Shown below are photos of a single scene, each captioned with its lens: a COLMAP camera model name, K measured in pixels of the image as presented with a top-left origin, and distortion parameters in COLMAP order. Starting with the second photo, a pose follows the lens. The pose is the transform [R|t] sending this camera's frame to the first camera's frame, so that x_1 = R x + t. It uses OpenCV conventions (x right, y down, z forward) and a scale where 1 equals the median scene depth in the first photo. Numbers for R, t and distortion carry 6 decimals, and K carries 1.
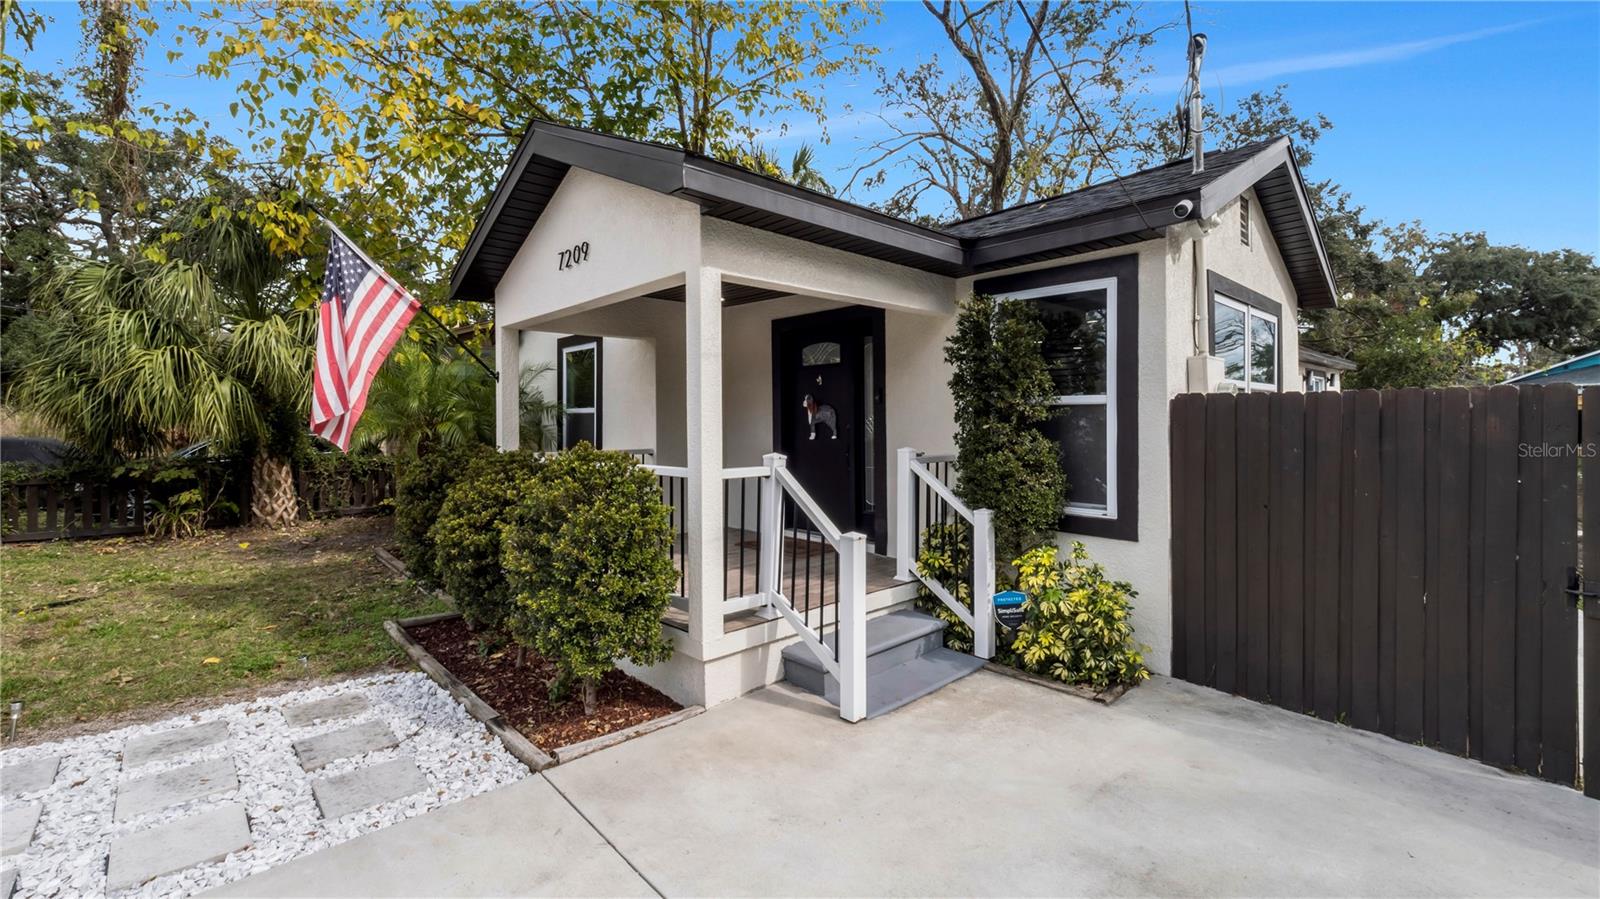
lens RADIAL K [[667.6, 0, 801.1], [0, 667.6, 433.0], [0, 0, 1]] dist [0.001534, 0.000247]
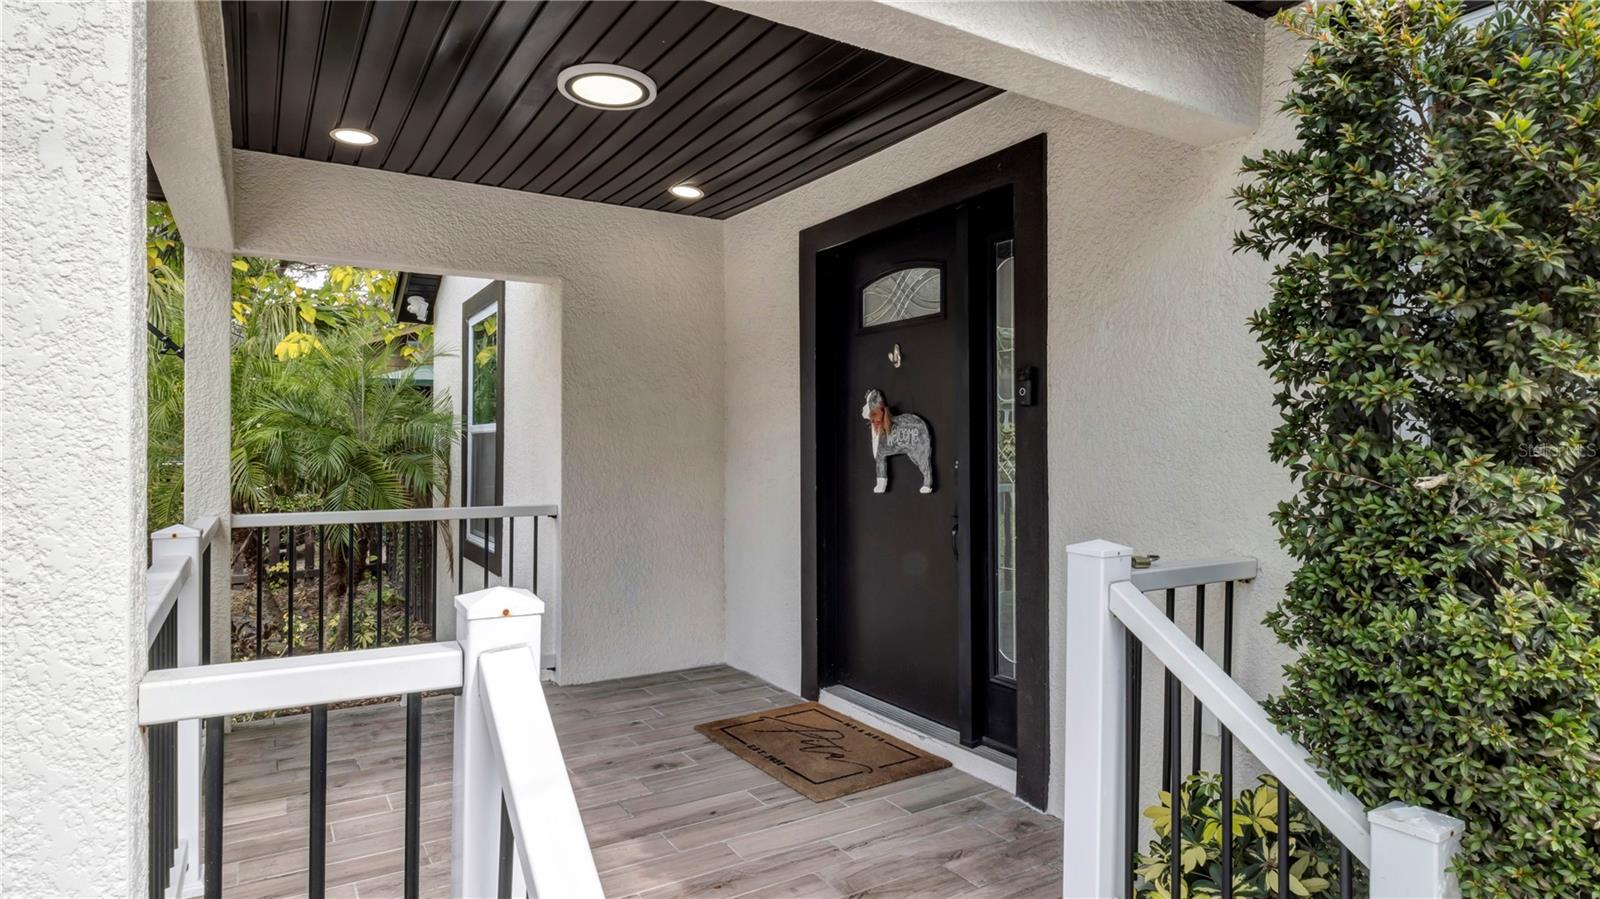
lens RADIAL K [[880.8, 0, 800.0], [0, 880.8, 449.5], [0, 0, 1]] dist [0.002247, 0.000740]
pose [[0.981892, 0.003962, -0.189400, 0.075089], [-0.006872, 0.999868, -0.014709, -0.010272], [0.189317, 0.015744, 0.981790, 0.430104]]
